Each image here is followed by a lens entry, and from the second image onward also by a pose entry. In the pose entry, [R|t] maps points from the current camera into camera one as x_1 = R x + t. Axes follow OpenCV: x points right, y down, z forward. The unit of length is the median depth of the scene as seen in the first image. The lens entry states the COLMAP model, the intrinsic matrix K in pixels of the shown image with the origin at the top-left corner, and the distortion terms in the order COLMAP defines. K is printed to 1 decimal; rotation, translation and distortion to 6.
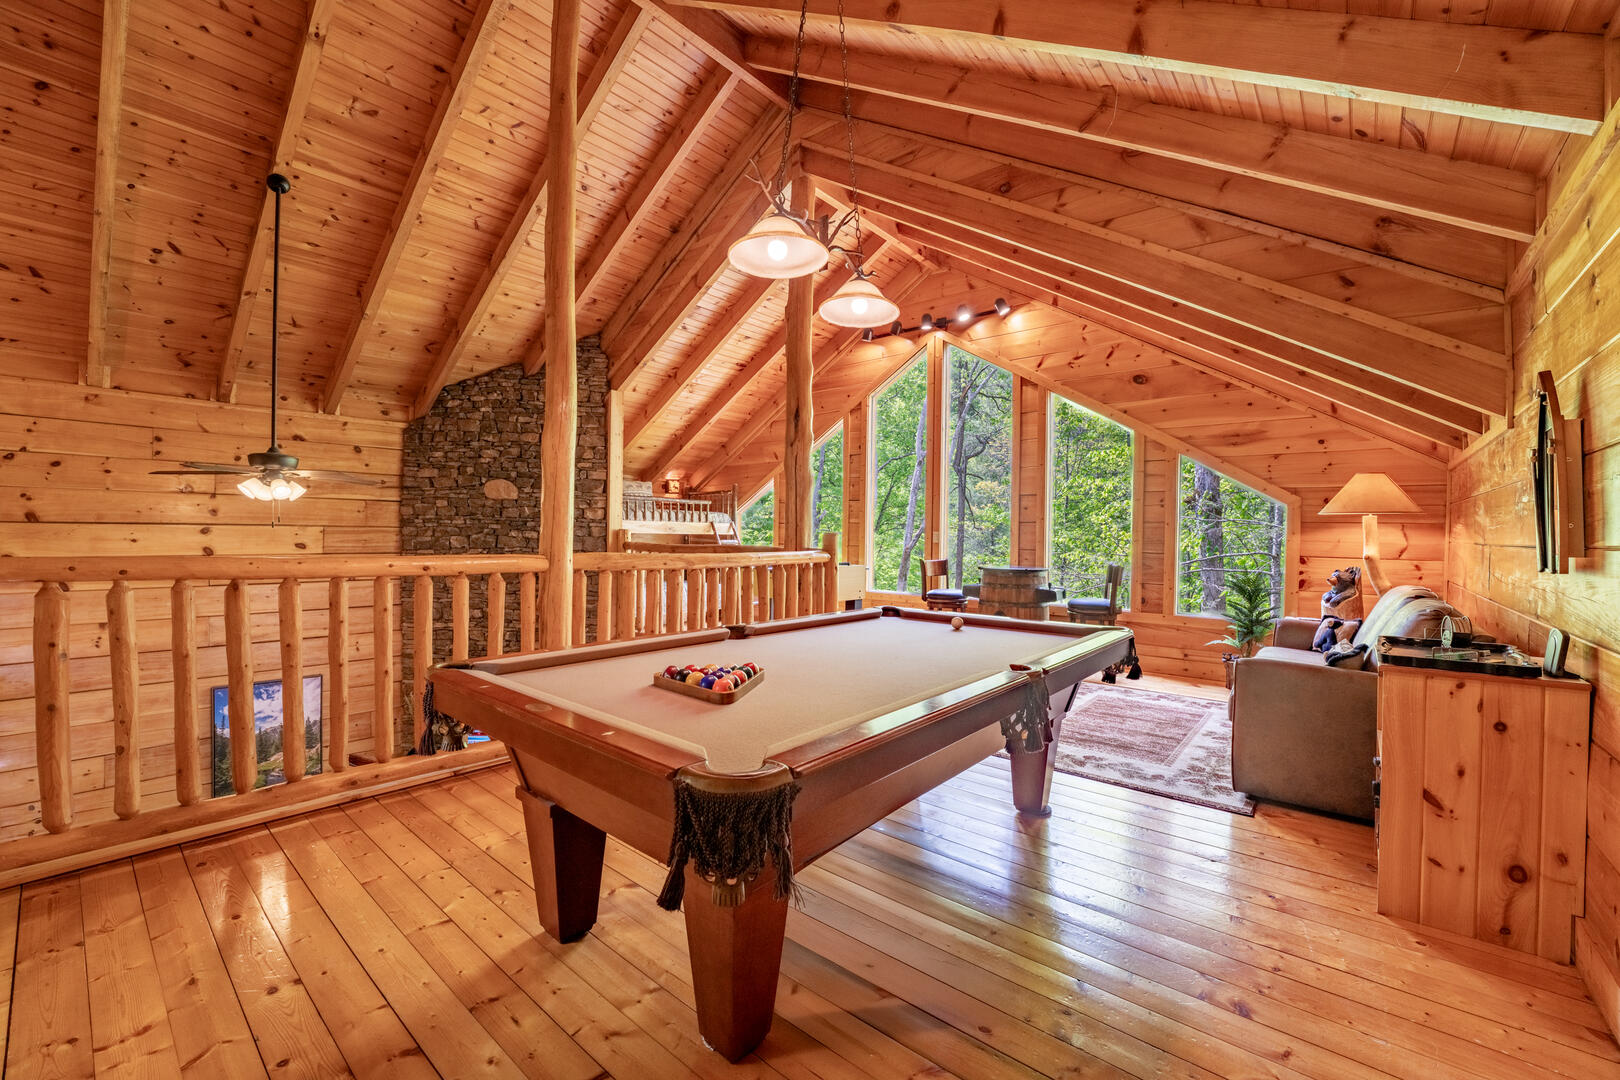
lens RADIAL K [[654.4, 0, 810.0], [0, 654.4, 540.0], [0, 0, 1]] dist [-0.024135, 0.000321]
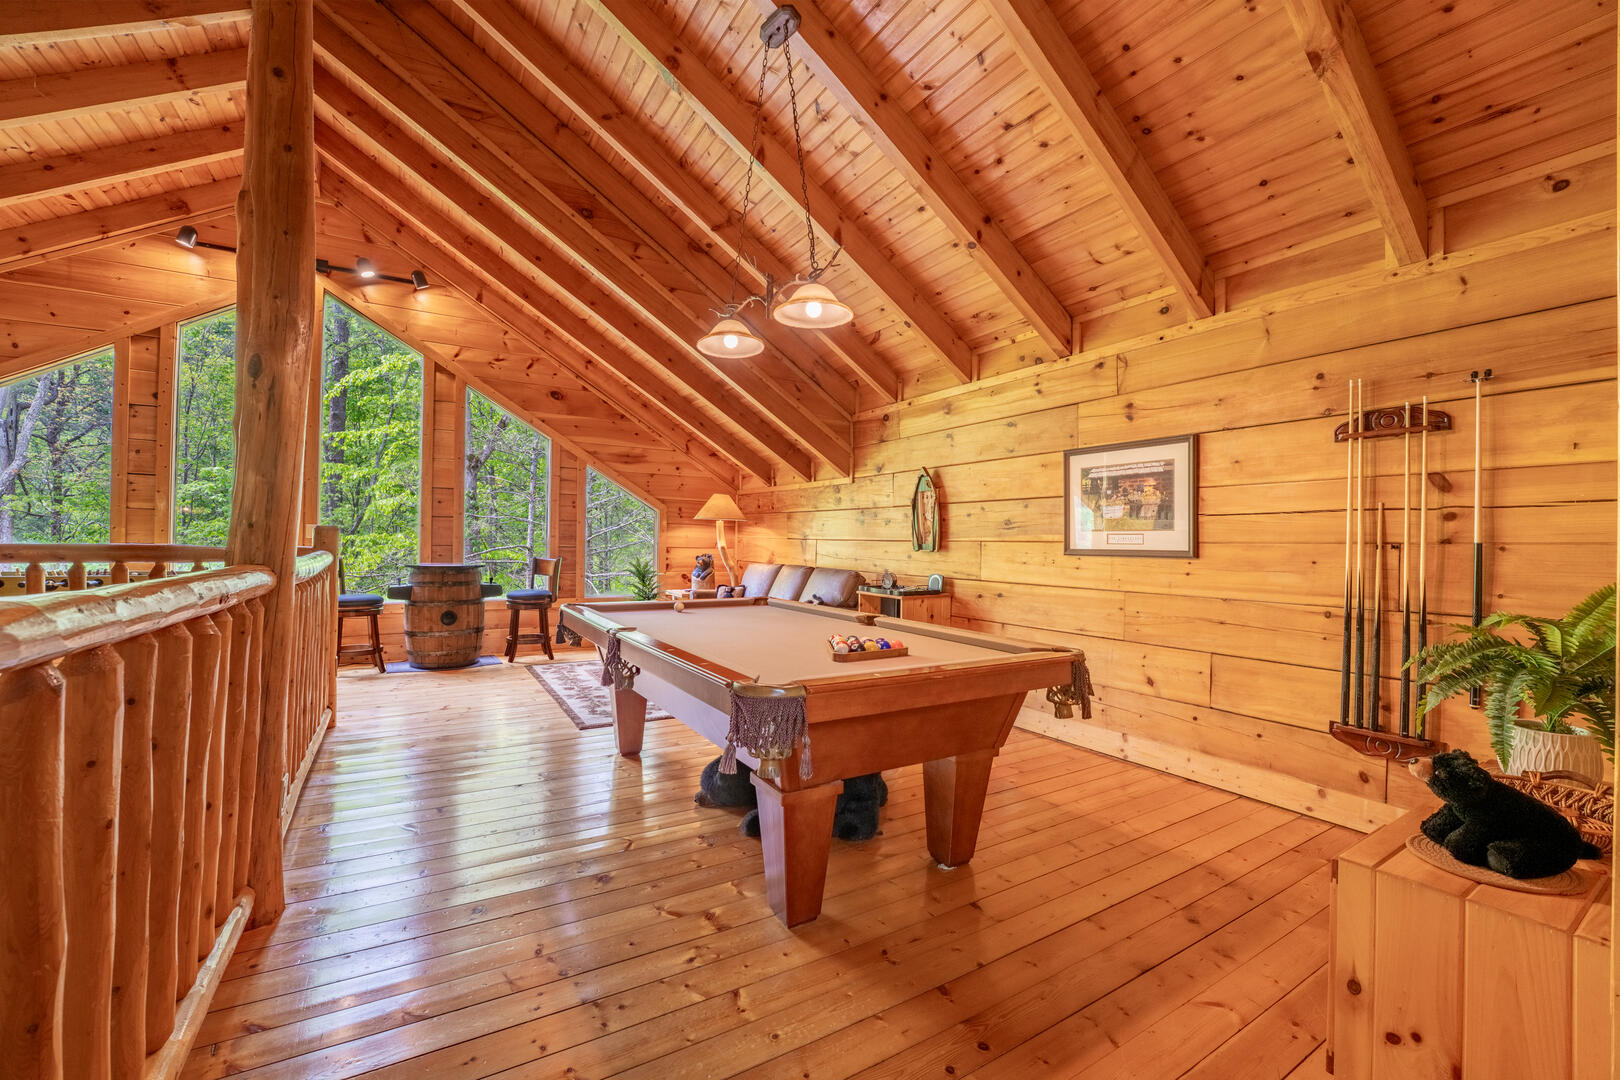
lens RADIAL K [[654.4, 0, 810.0], [0, 654.4, 540.0], [0, 0, 1]] dist [-0.024135, 0.000321]
pose [[0.315612, -0.004778, 0.948876, -0.436040], [-0.003753, 0.999973, 0.006284, -0.001334], [-0.948881, -0.005545, 0.315586, 0.210388]]
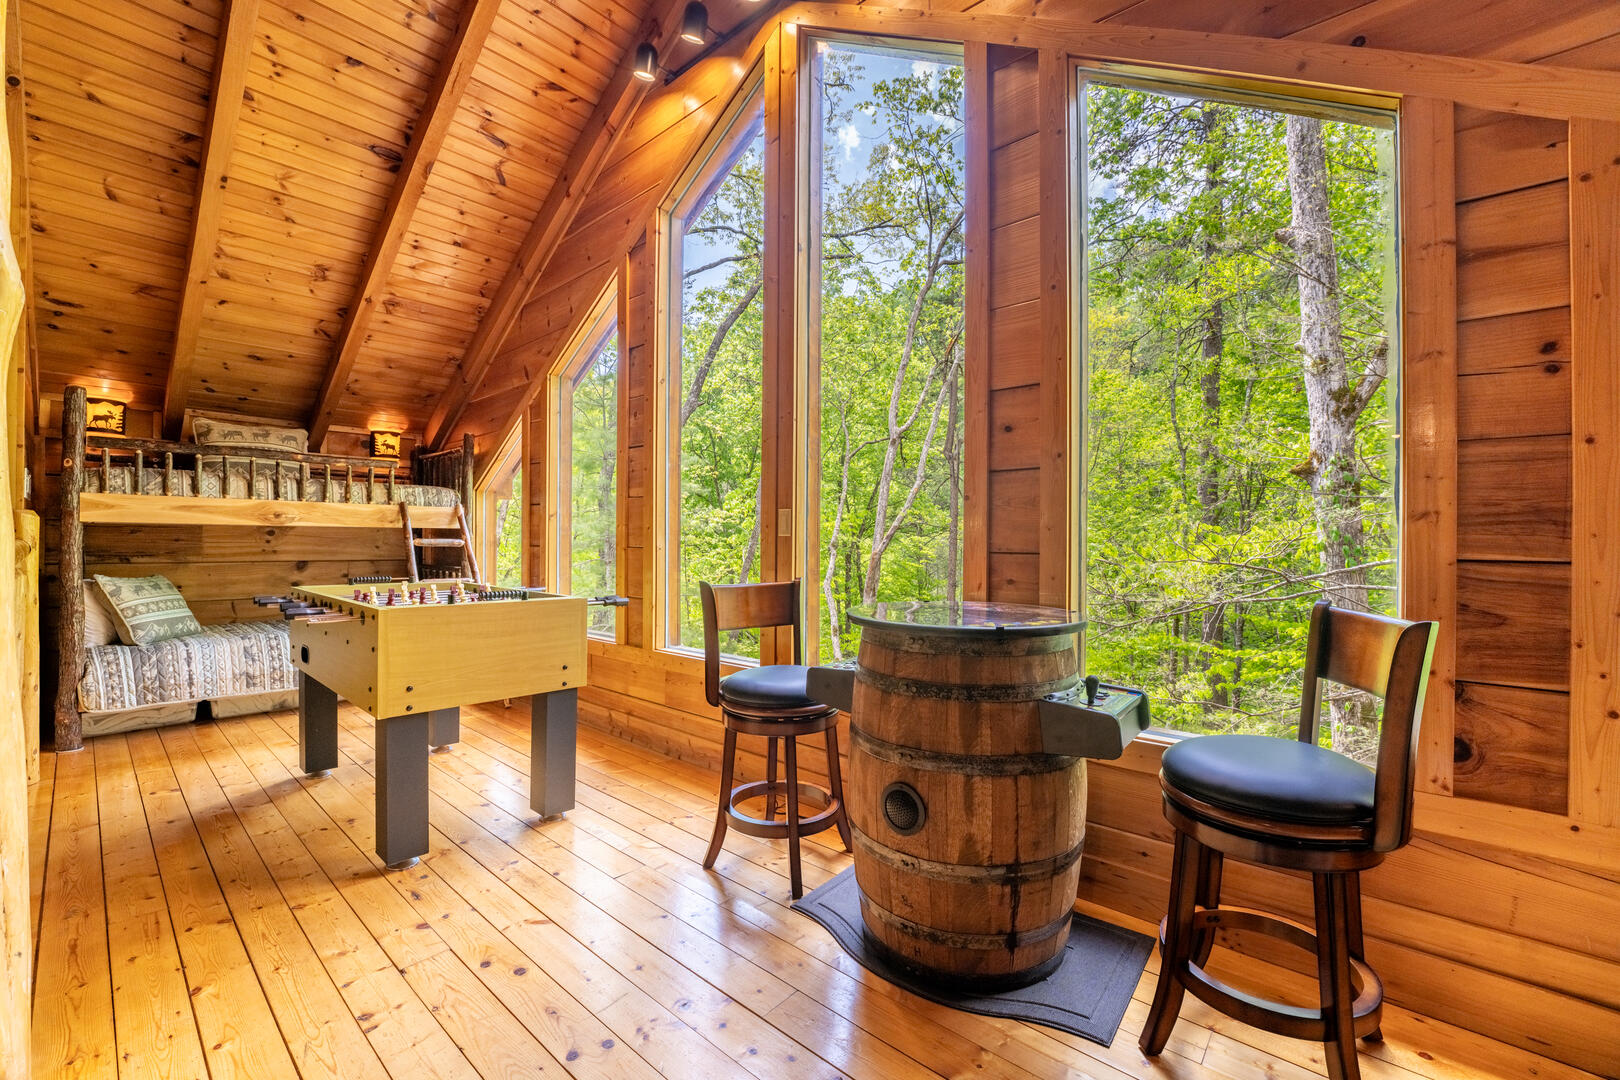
lens RADIAL K [[654.4, 0, 810.0], [0, 654.4, 540.0], [0, 0, 1]] dist [-0.024135, 0.000321]
pose [[0.999778, -0.009560, -0.018760, 0.259671], [0.009437, 0.999933, -0.006637, 0.010251], [0.018822, 0.006458, 0.999802, 0.735165]]
